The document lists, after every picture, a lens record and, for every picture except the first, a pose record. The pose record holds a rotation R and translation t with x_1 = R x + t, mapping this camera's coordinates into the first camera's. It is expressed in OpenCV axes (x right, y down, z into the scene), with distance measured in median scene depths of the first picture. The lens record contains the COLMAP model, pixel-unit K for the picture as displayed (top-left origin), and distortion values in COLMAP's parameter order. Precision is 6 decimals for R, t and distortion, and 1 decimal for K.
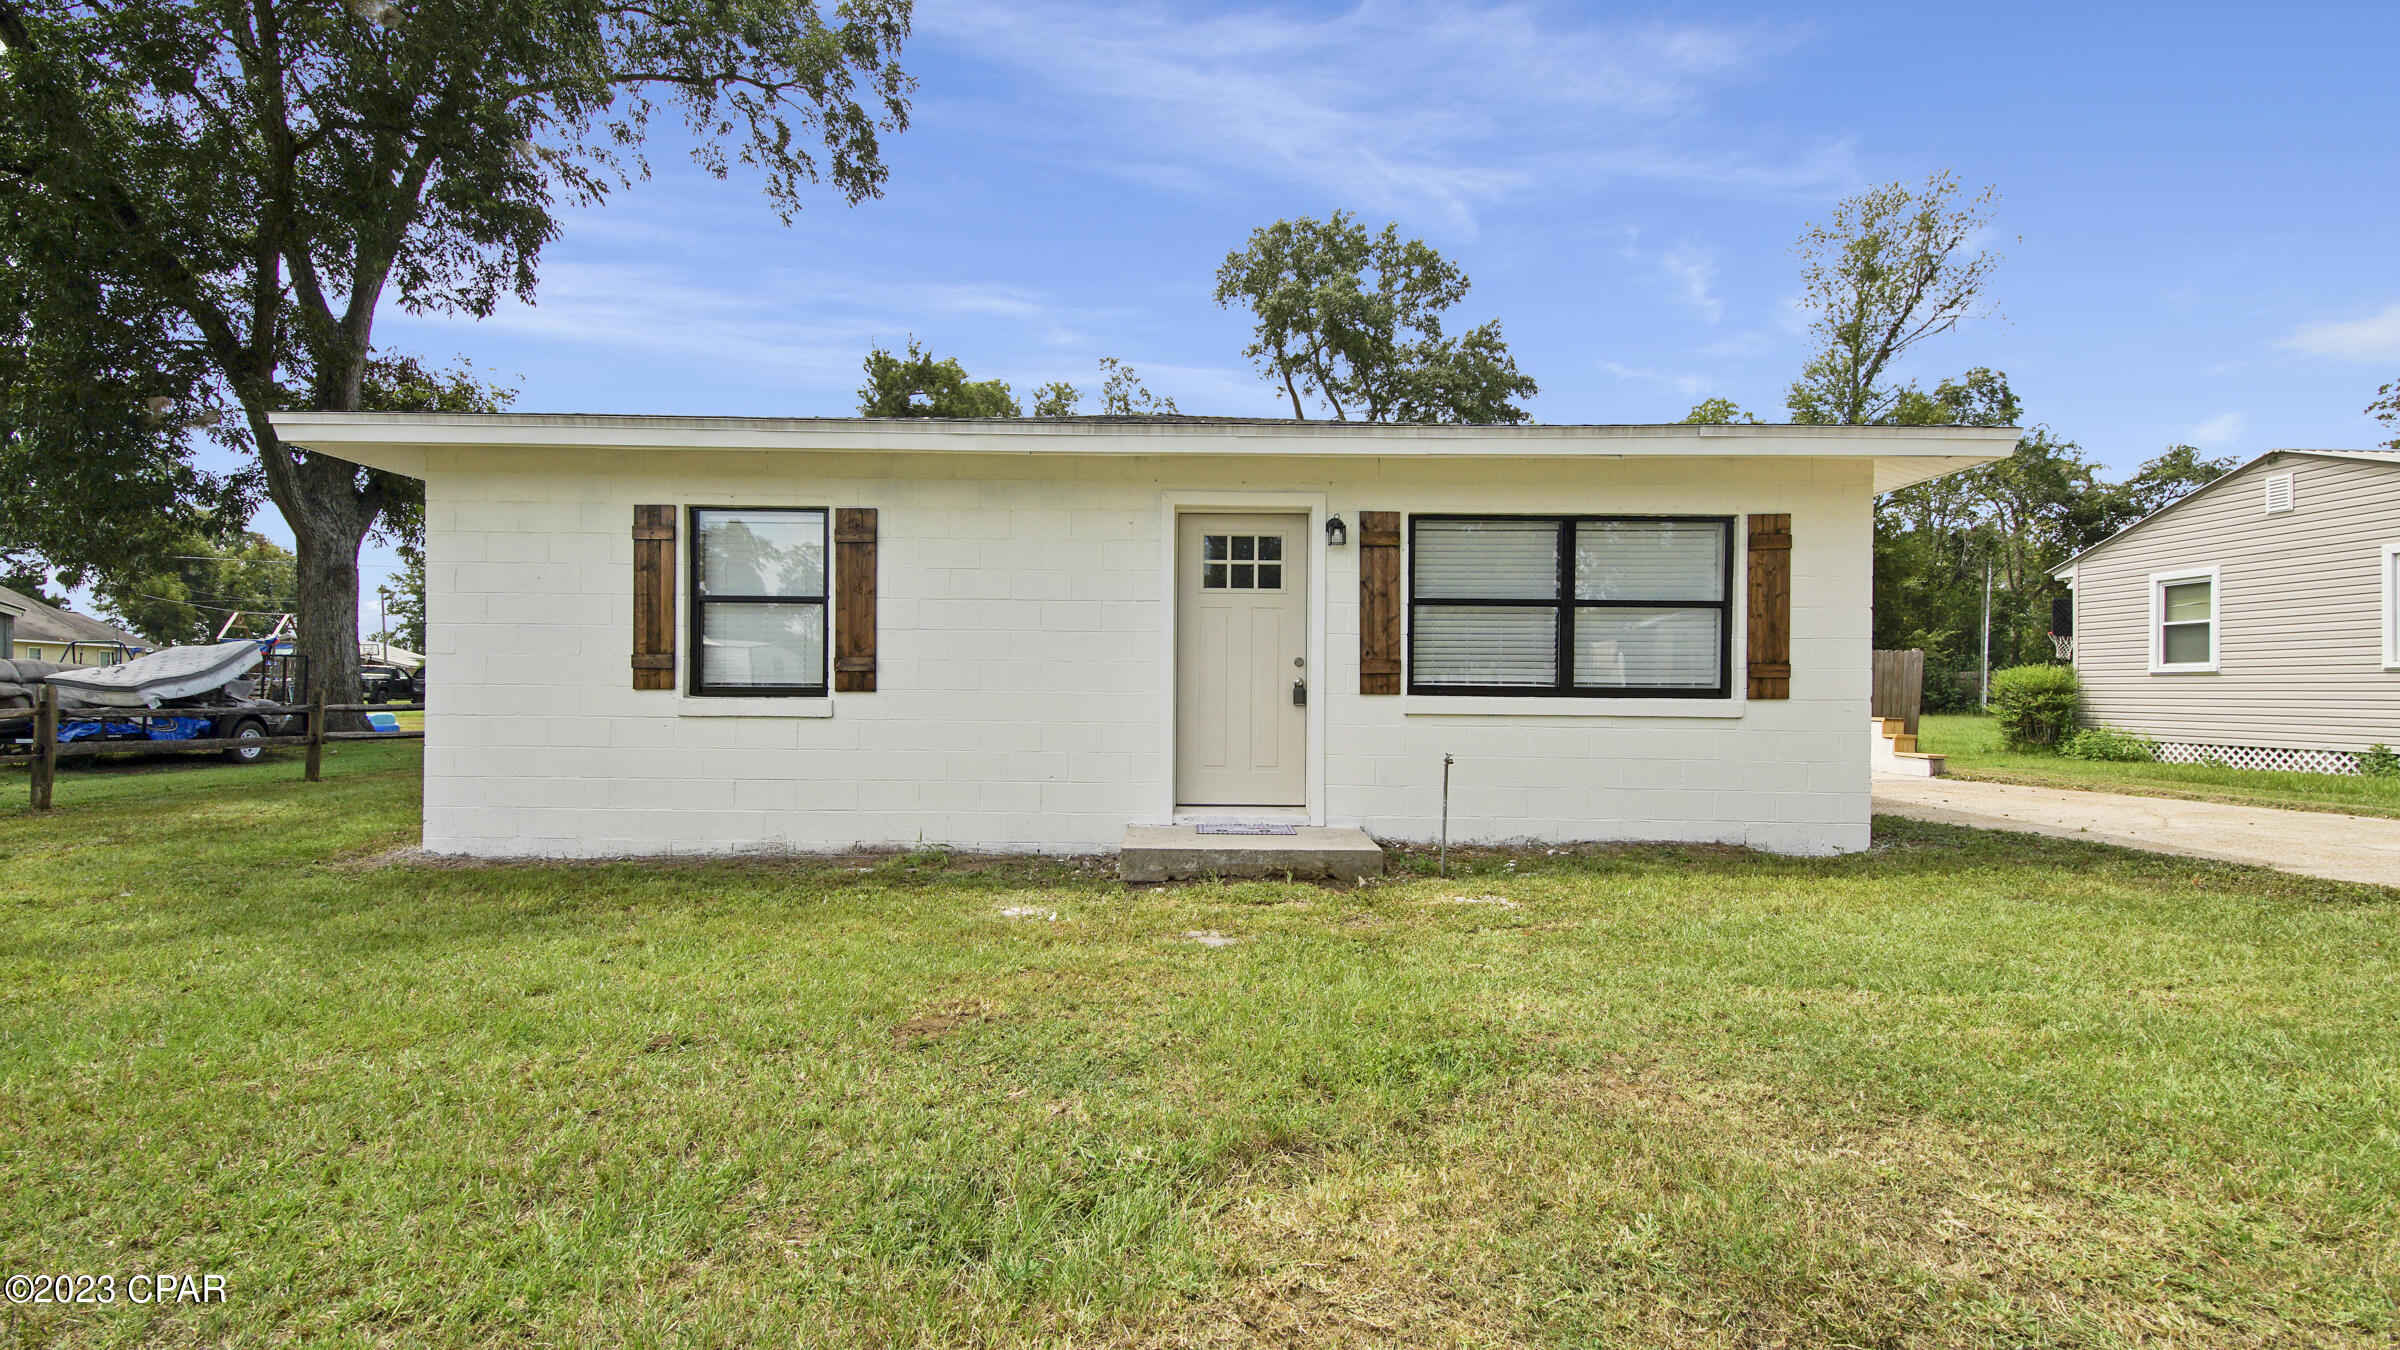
lens RADIAL K [[1054.9, 0, 1203.5], [0, 1054.9, 714.6], [0, 0, 1]] dist [0.031049, -0.000472]
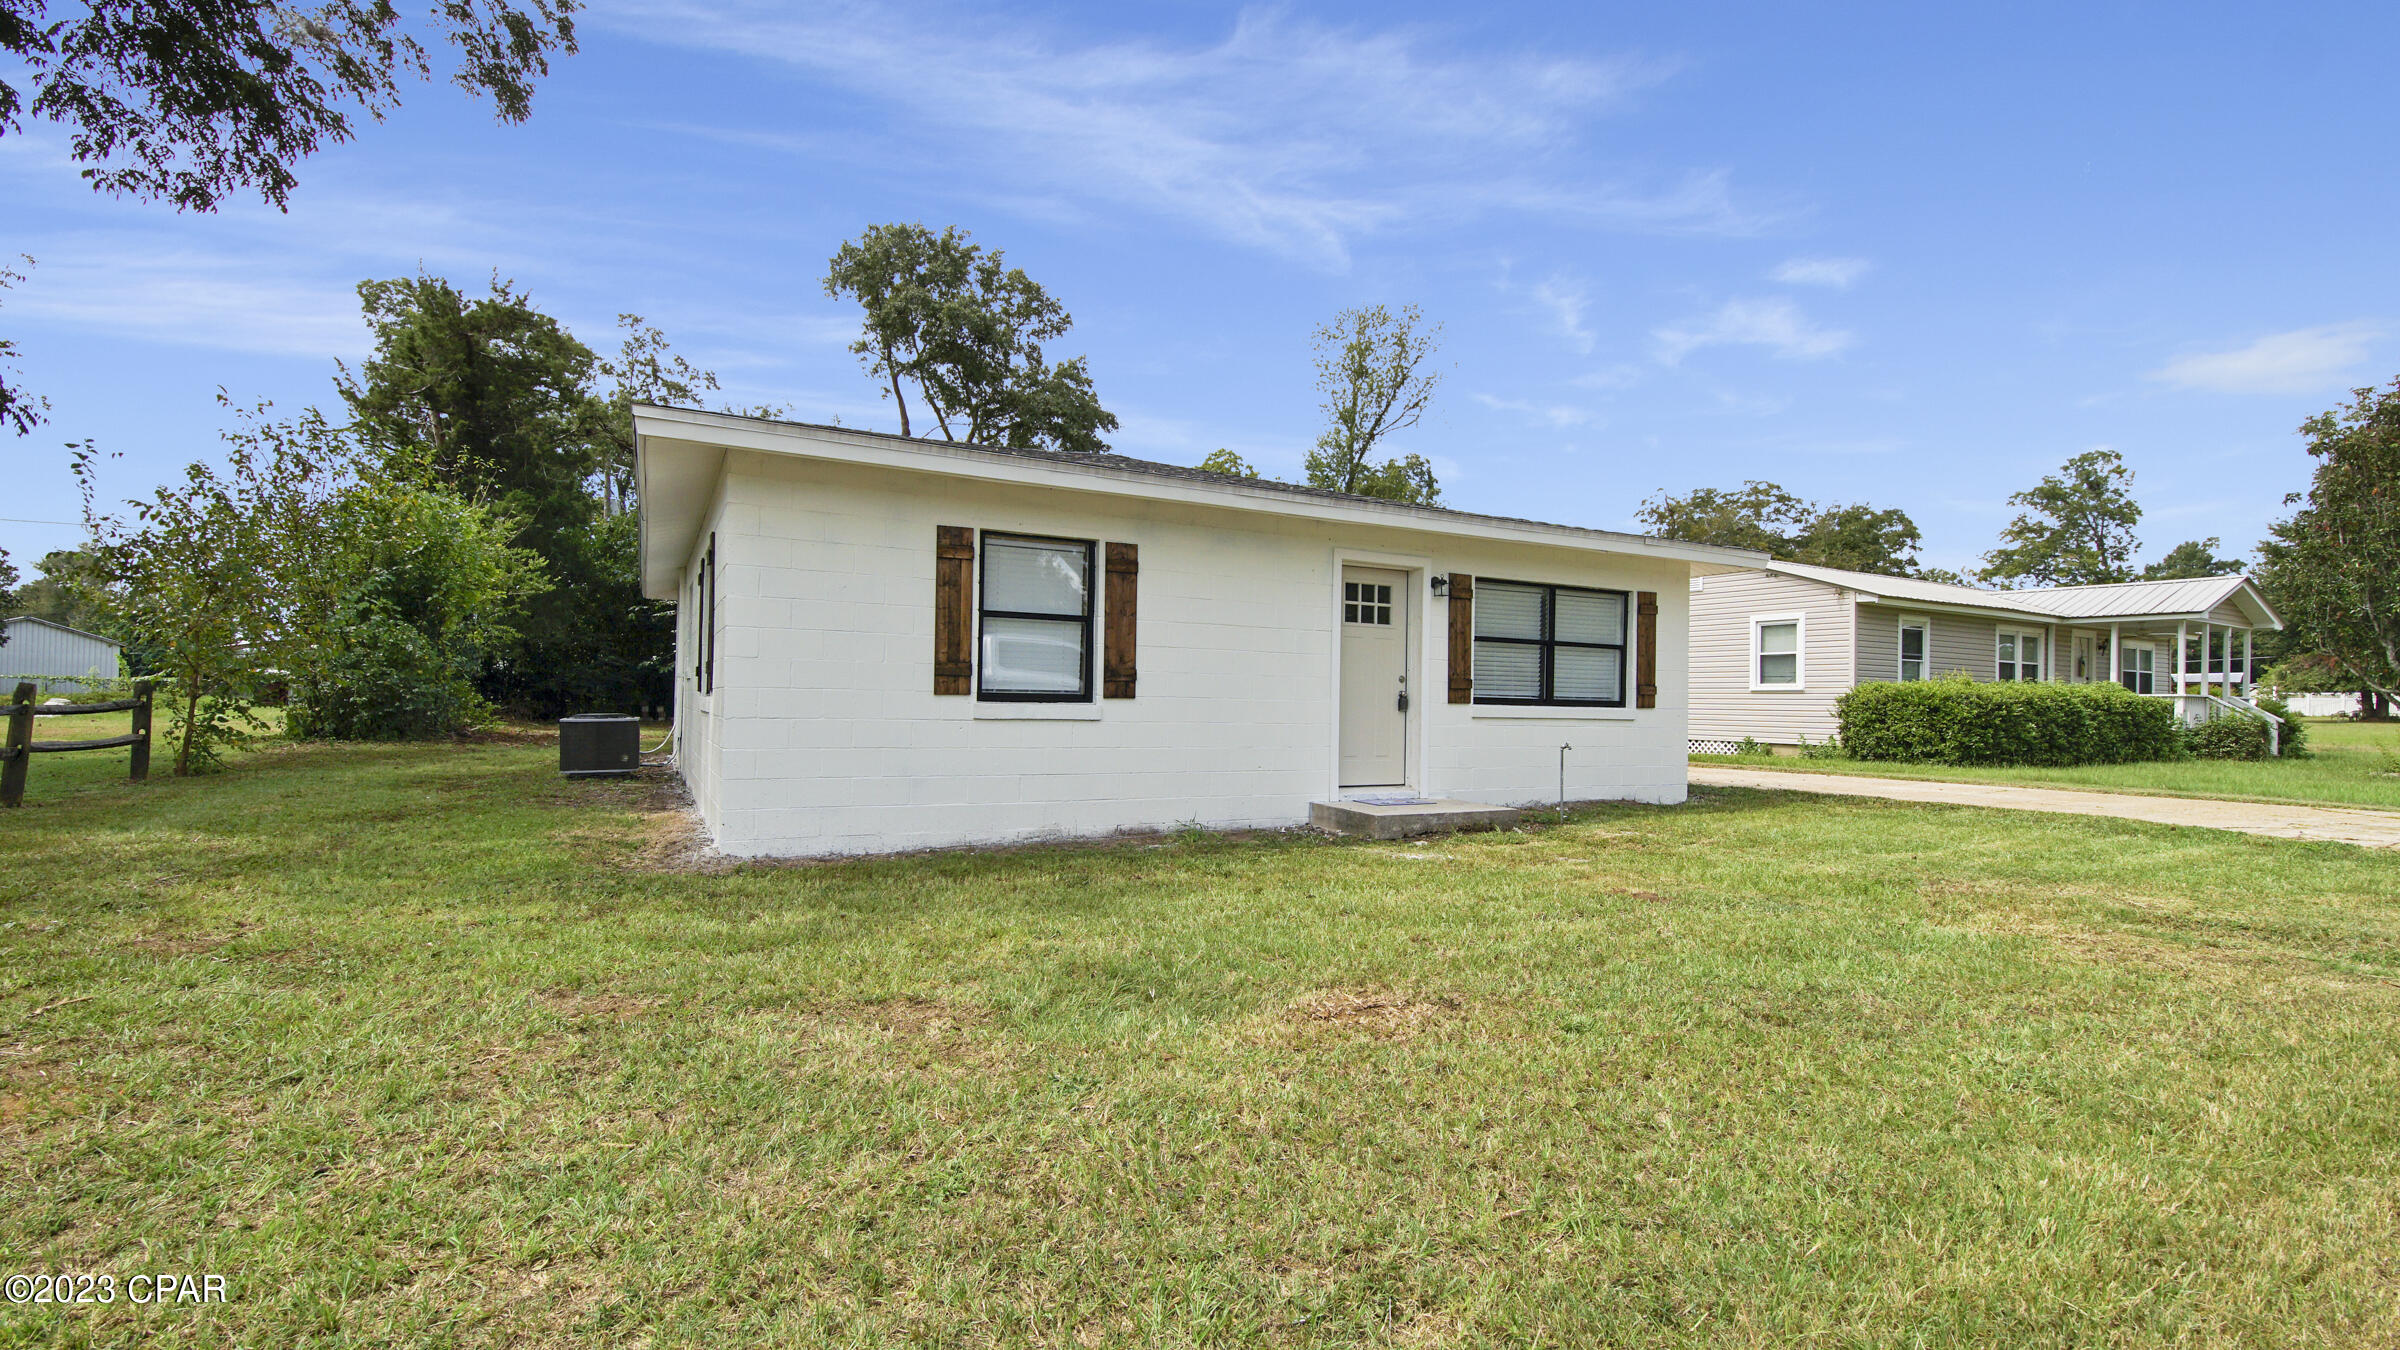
lens RADIAL K [[1054.9, 0, 1203.5], [0, 1054.9, 714.6], [0, 0, 1]] dist [0.031049, -0.000472]
pose [[0.880018, 0.001626, 0.474937, -0.781079], [0.000489, 0.999991, -0.004330, 0.001842], [-0.474940, 0.004043, 0.880009, -0.077924]]
